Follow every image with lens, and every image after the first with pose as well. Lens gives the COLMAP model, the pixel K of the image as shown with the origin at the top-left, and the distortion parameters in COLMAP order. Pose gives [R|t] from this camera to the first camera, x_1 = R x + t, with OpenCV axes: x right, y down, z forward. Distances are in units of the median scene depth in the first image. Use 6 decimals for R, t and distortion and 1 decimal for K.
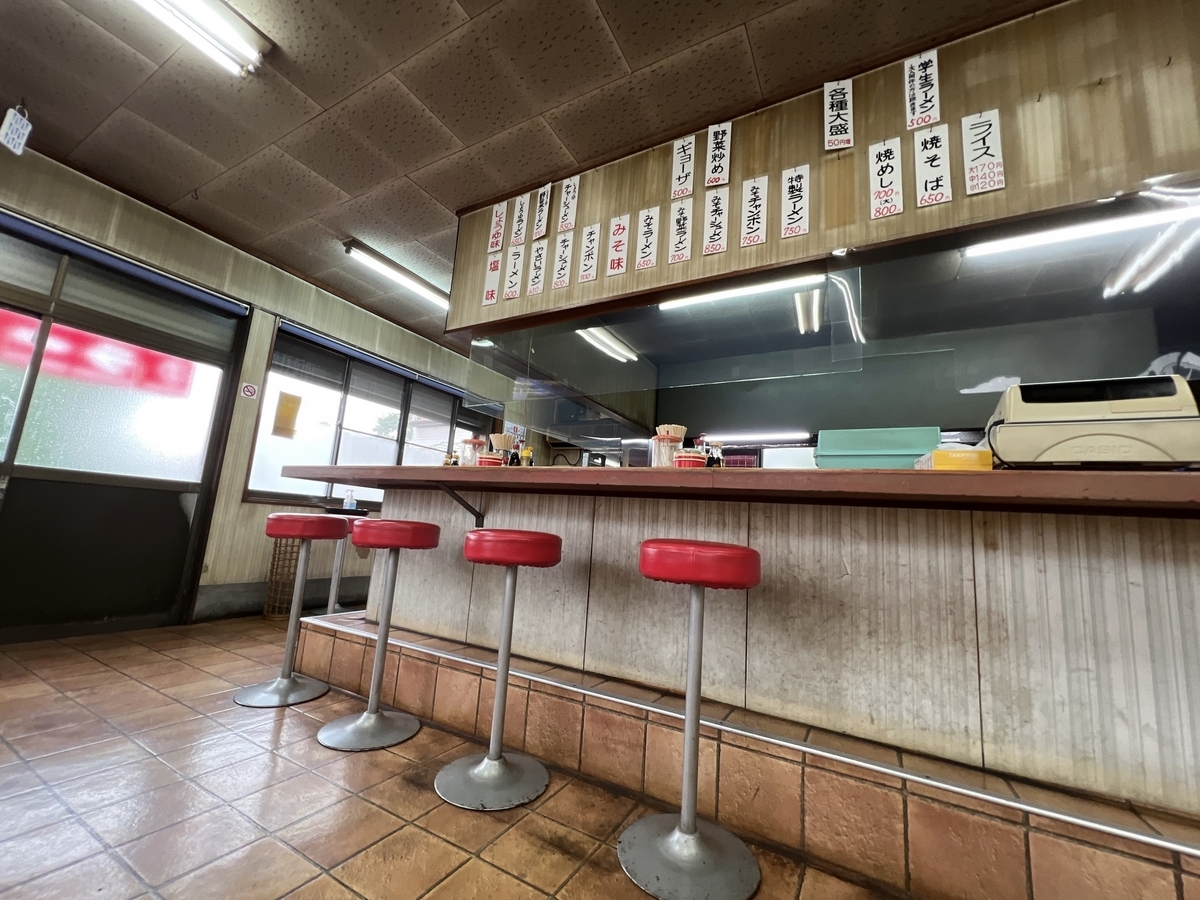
lens RADIAL K [[477.9, 0, 602.5], [0, 477.9, 453.2], [0, 0, 1]] dist [-0.003090, 0.001928]
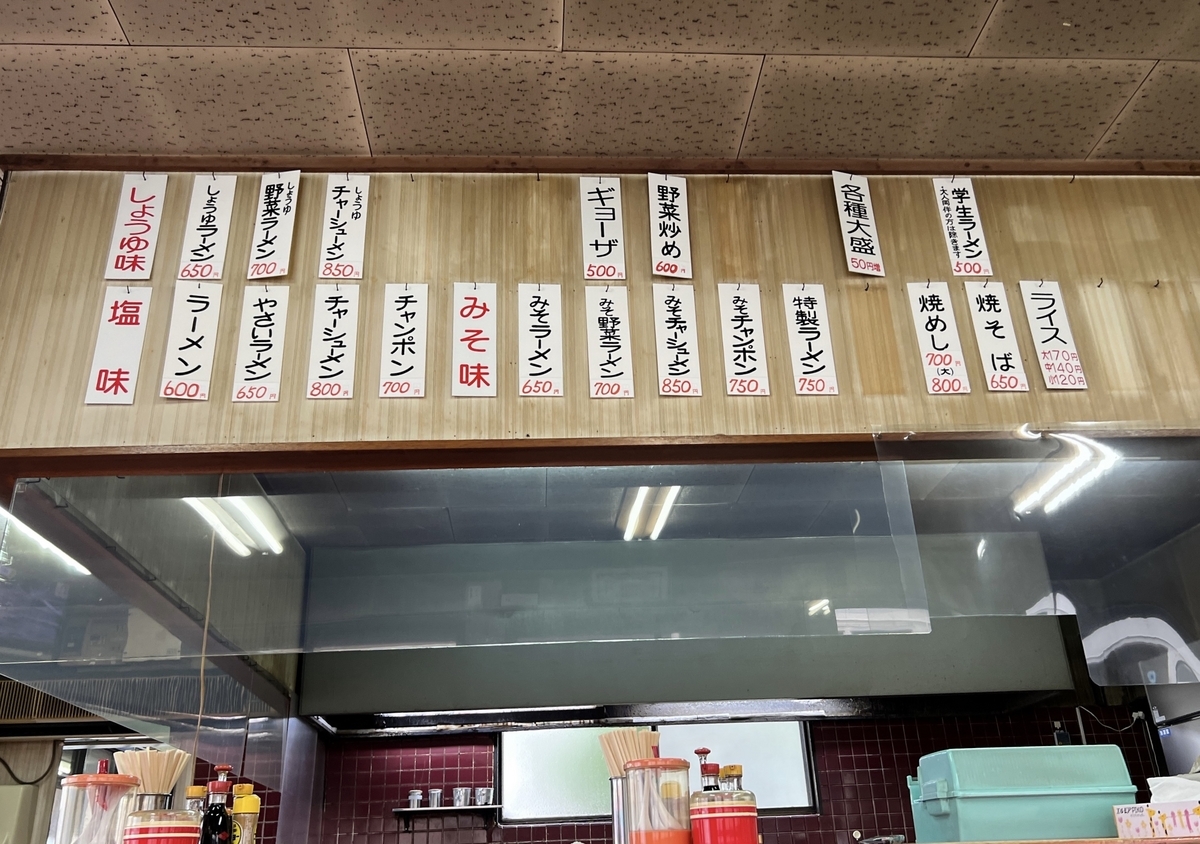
lens RADIAL K [[999.3, 0, 602.1], [0, 999.3, 476.3], [0, 0, 1]] dist [0.049393, -0.043345]
pose [[0.838725, 0.111299, 0.533060, -0.428829], [0.015396, 0.973653, -0.227516, -0.074627], [-0.544338, 0.199030, 0.814913, 0.147226]]
